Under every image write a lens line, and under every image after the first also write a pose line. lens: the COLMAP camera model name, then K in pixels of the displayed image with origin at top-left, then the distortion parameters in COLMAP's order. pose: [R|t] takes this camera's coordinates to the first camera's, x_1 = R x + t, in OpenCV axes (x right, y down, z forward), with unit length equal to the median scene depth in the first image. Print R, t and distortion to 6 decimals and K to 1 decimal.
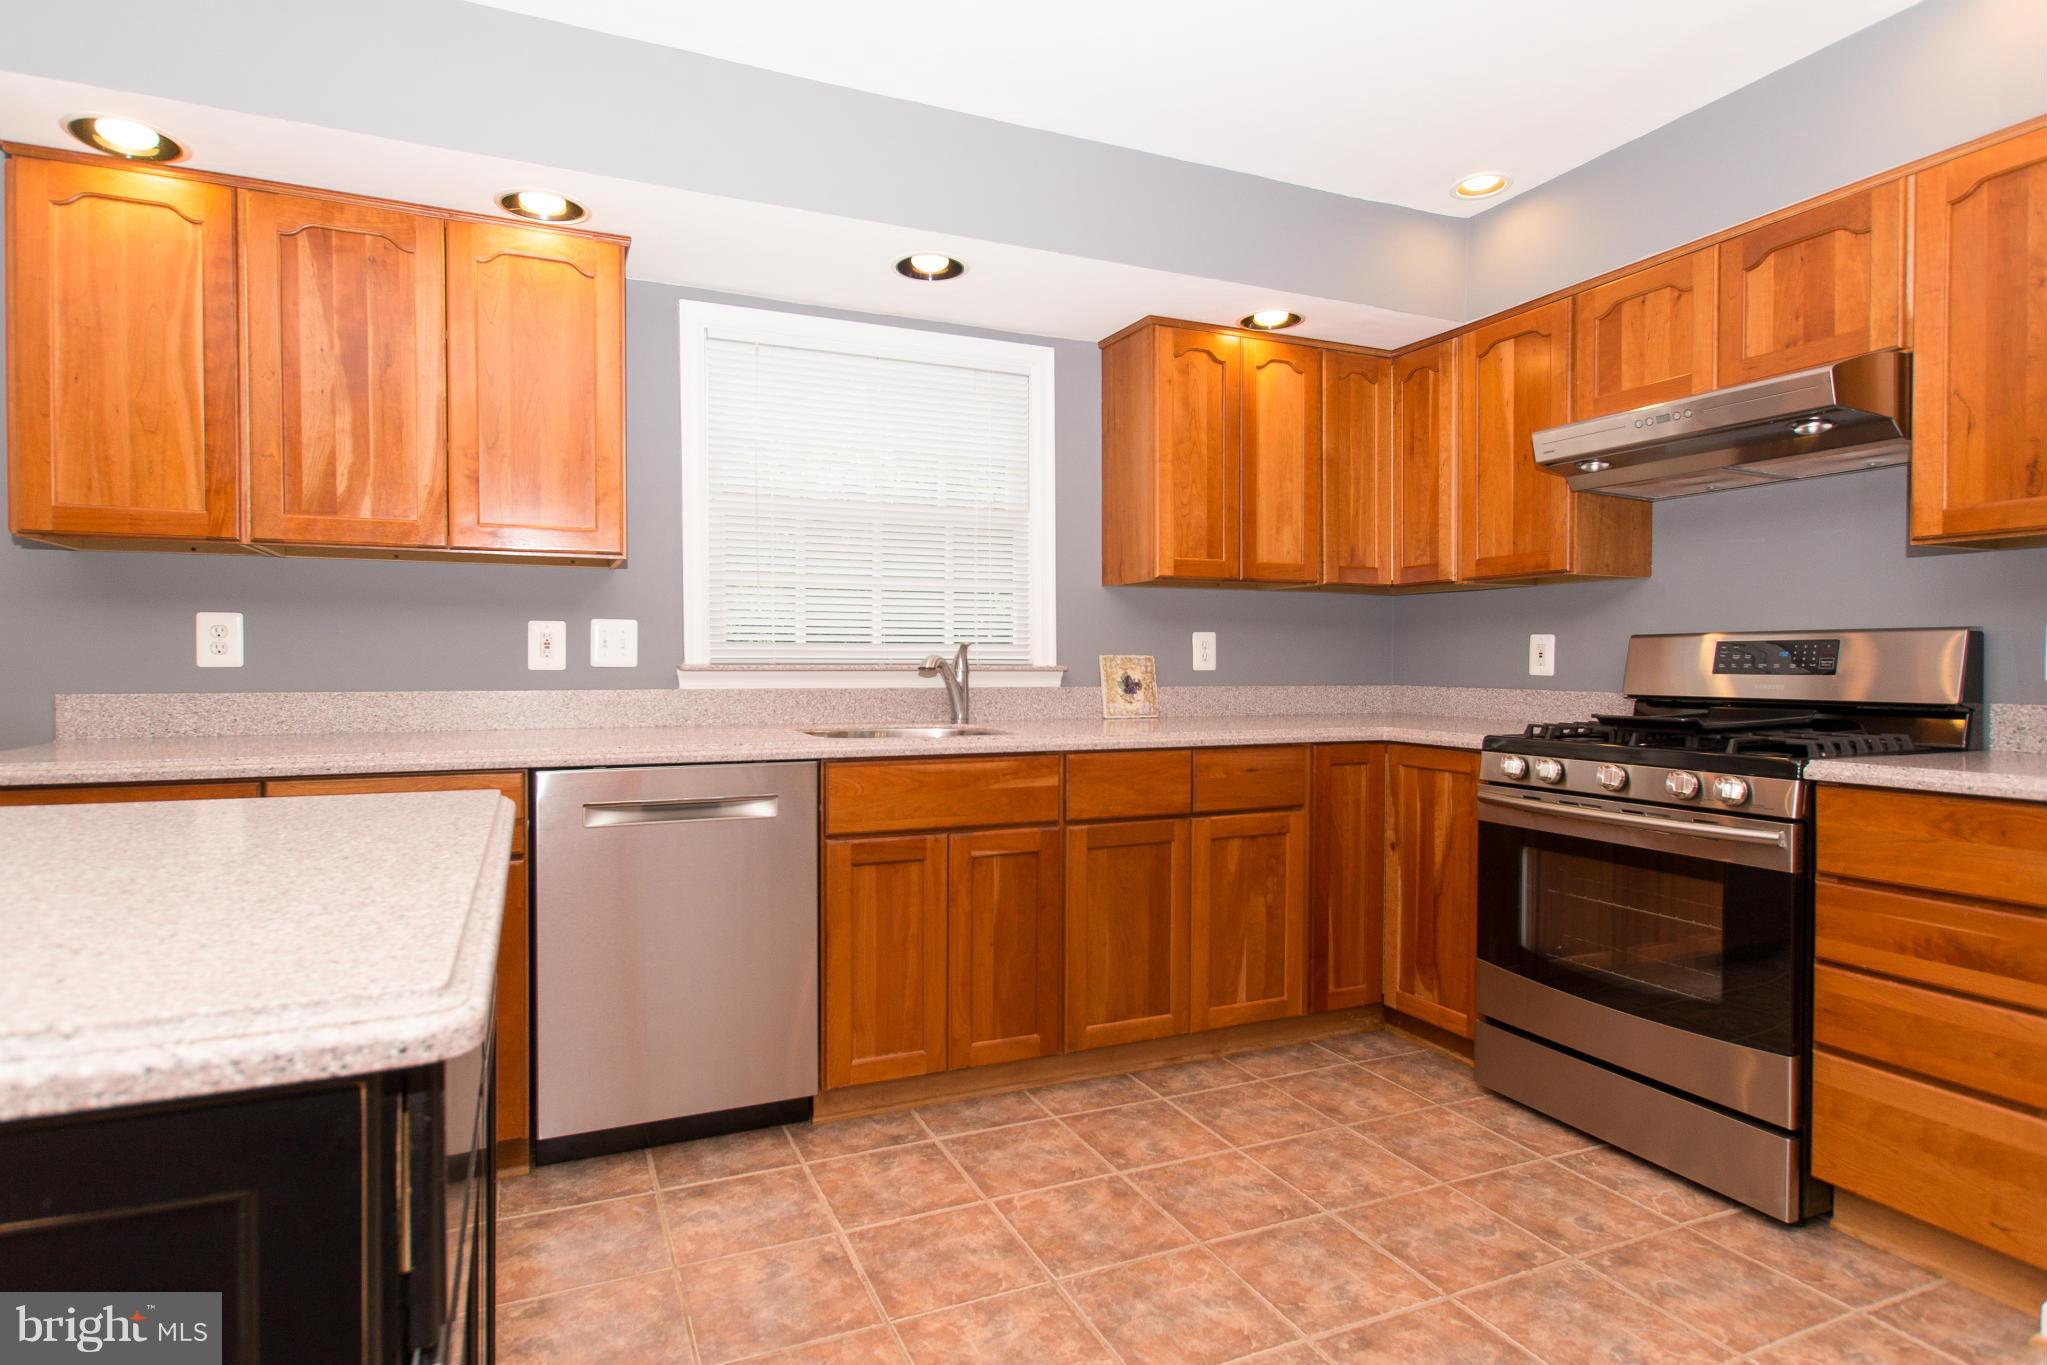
lens RADIAL K [[1083.4, 0, 988.9], [0, 1083.4, 676.1], [0, 0, 1]] dist [-0.001137, 0.000455]
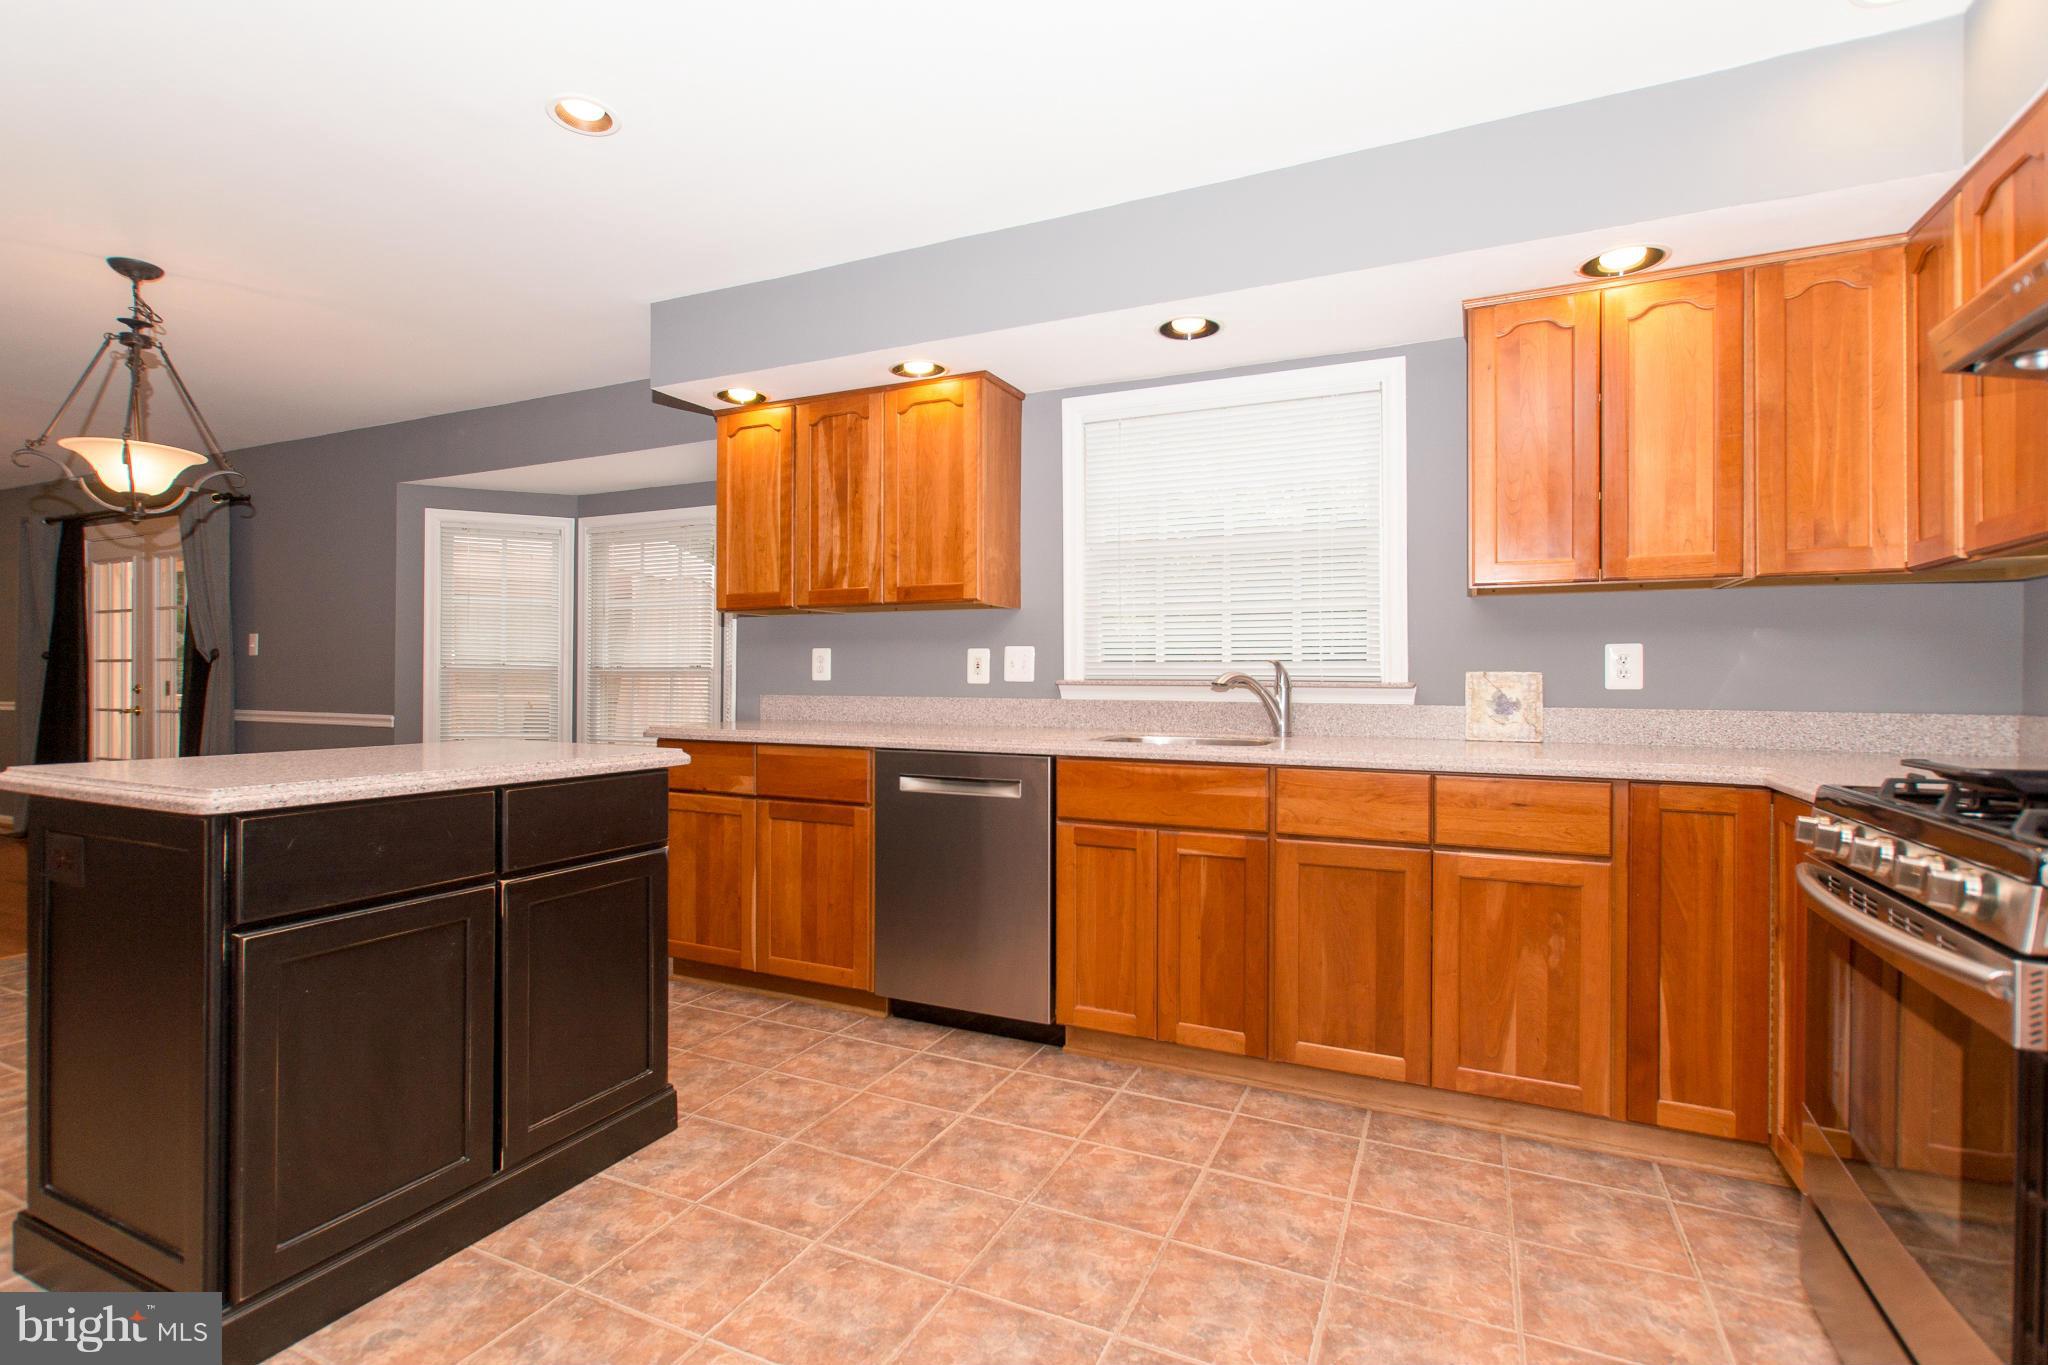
lens RADIAL K [[977.7, 0, 1000.5], [0, 977.7, 676.4], [0, 0, 1]] dist [-0.020488, 0.016885]
pose [[0.651033, -0.000868, -0.759049, 0.616828], [-0.013579, 0.999826, -0.012790, 0.001110], [0.758928, 0.018633, 0.650908, 0.205748]]
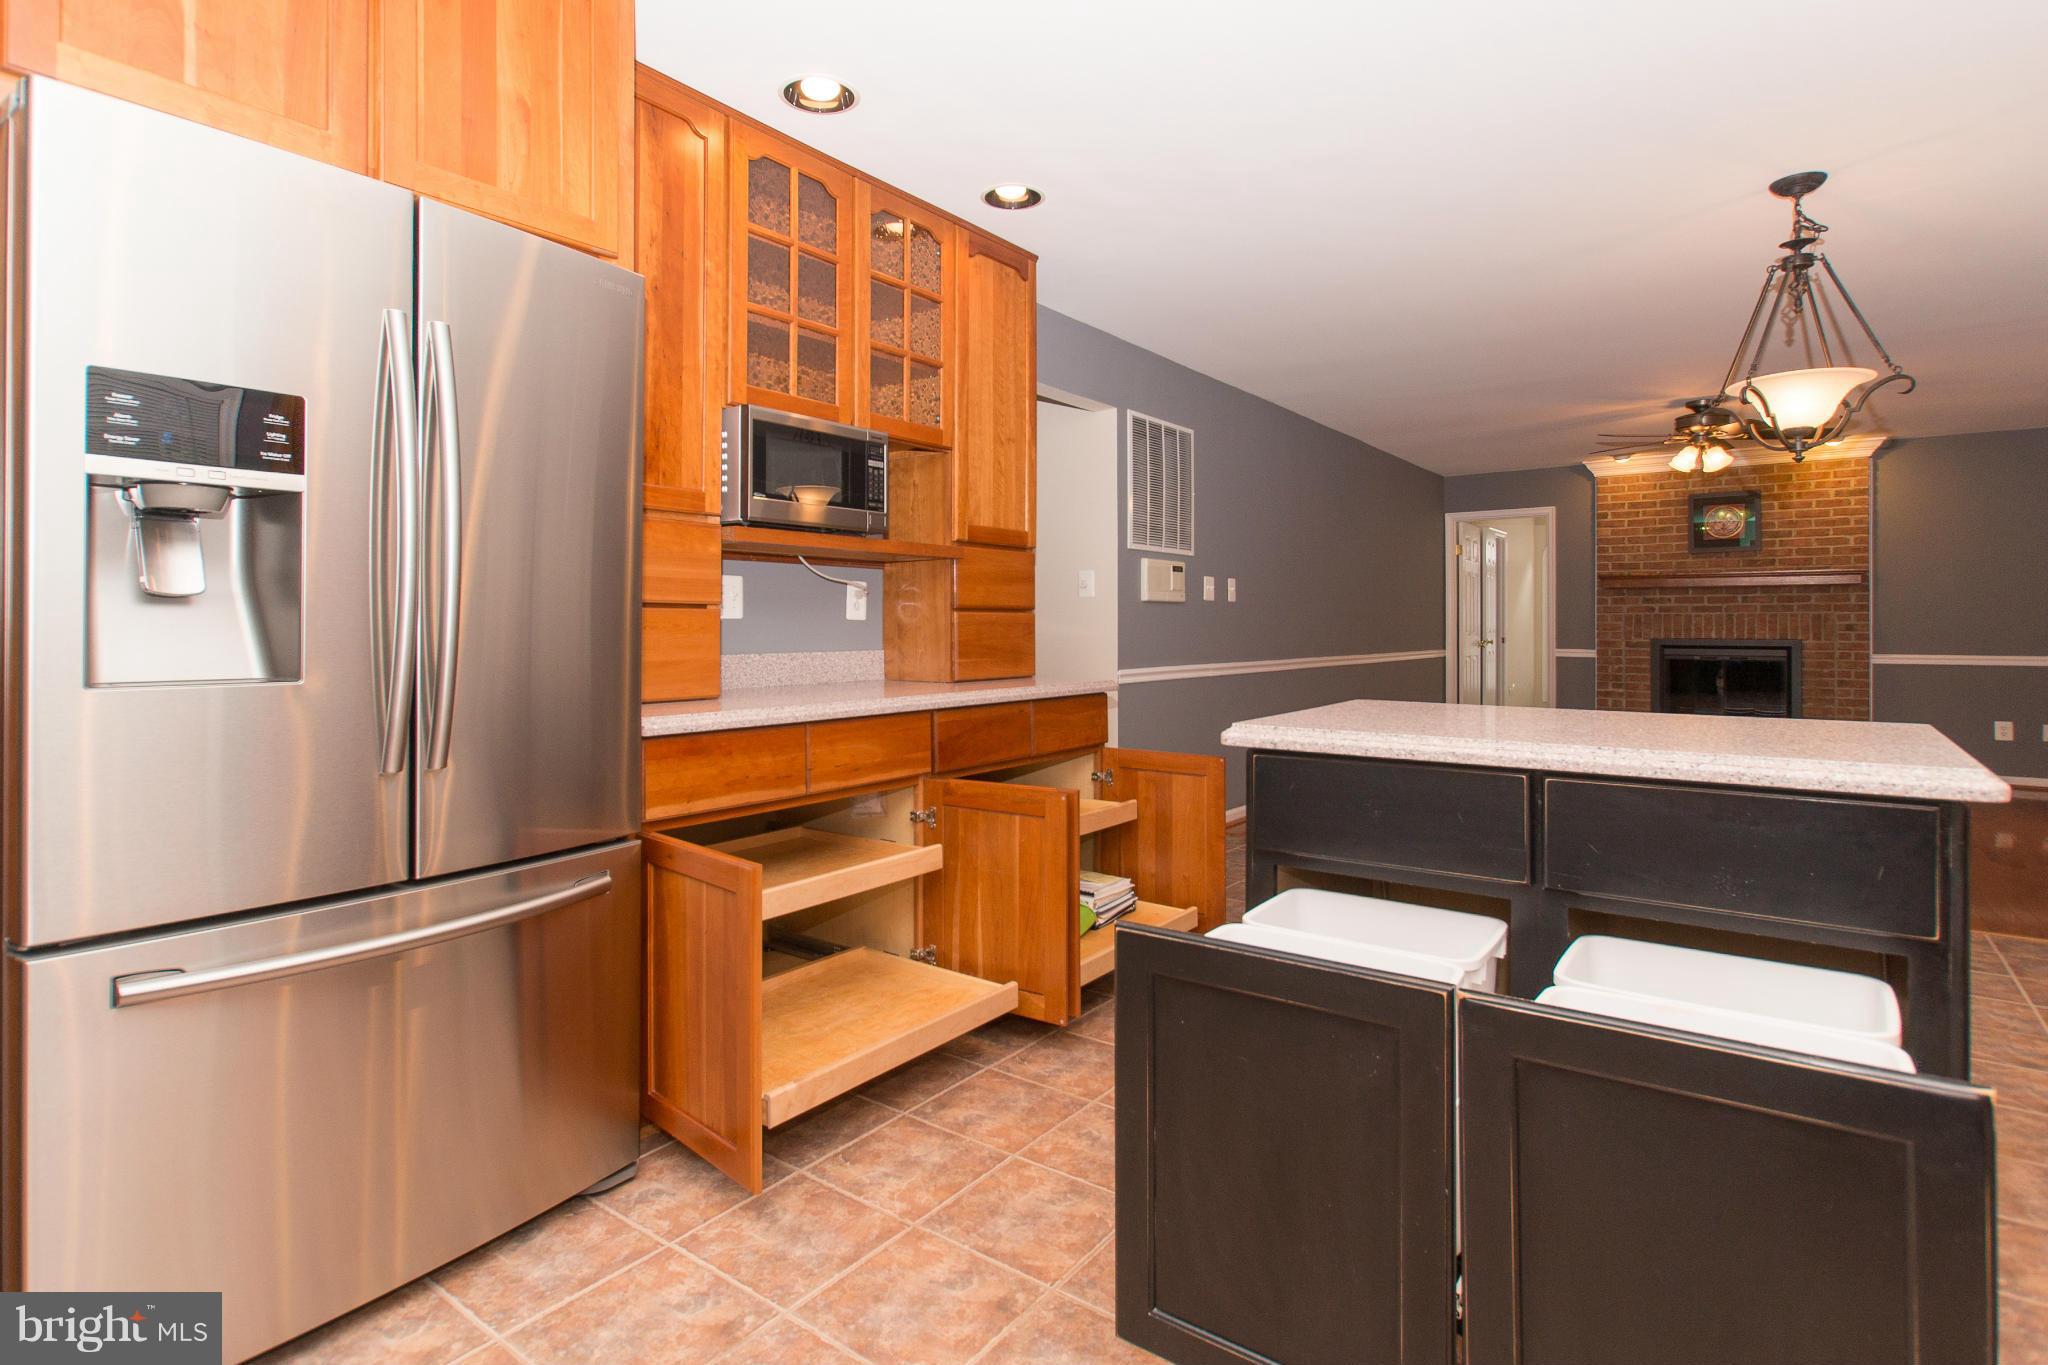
lens RADIAL K [[1042.4, 0, 1021.3], [0, 1042.4, 621.8], [0, 0, 1]] dist [0.000602, 0.000333]
pose [[-0.865909, -0.004962, -0.500176, 0.360269], [-0.010138, 0.999919, 0.007632, -0.006353], [0.500098, 0.011680, -0.865890, 0.763187]]
